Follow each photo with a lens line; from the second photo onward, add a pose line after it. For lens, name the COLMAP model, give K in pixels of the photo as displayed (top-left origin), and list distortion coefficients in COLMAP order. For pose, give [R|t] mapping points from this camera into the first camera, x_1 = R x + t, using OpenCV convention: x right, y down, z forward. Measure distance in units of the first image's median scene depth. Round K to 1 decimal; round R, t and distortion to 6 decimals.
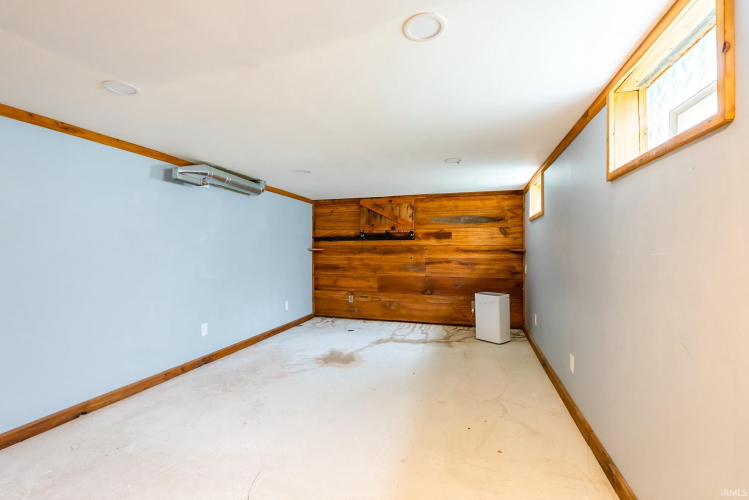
lens RADIAL K [[330.2, 0, 375.0], [0, 330.2, 249.9], [0, 0, 1]] dist [-0.001136, -0.000545]
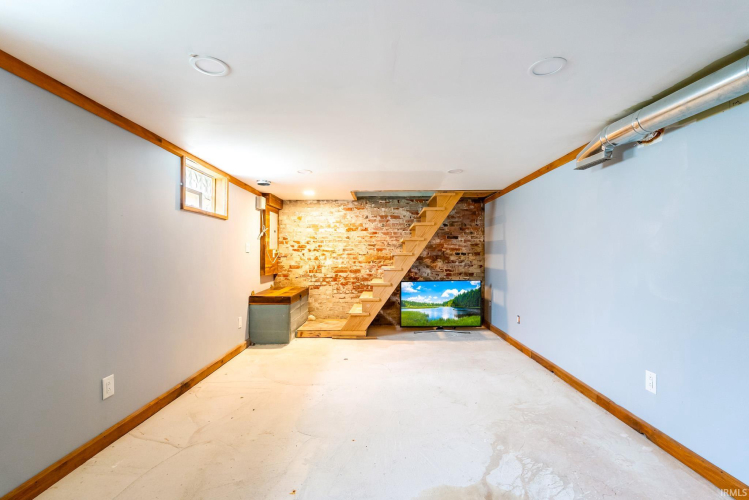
lens RADIAL K [[330.2, 0, 374.7], [0, 330.2, 250.6], [0, 0, 1]] dist [-0.001136, -0.000545]
pose [[-0.959349, -0.002740, -0.282211, 0.143777], [-0.000187, 0.999959, -0.009073, 0.008046], [0.282224, -0.008651, -0.959310, 1.514934]]
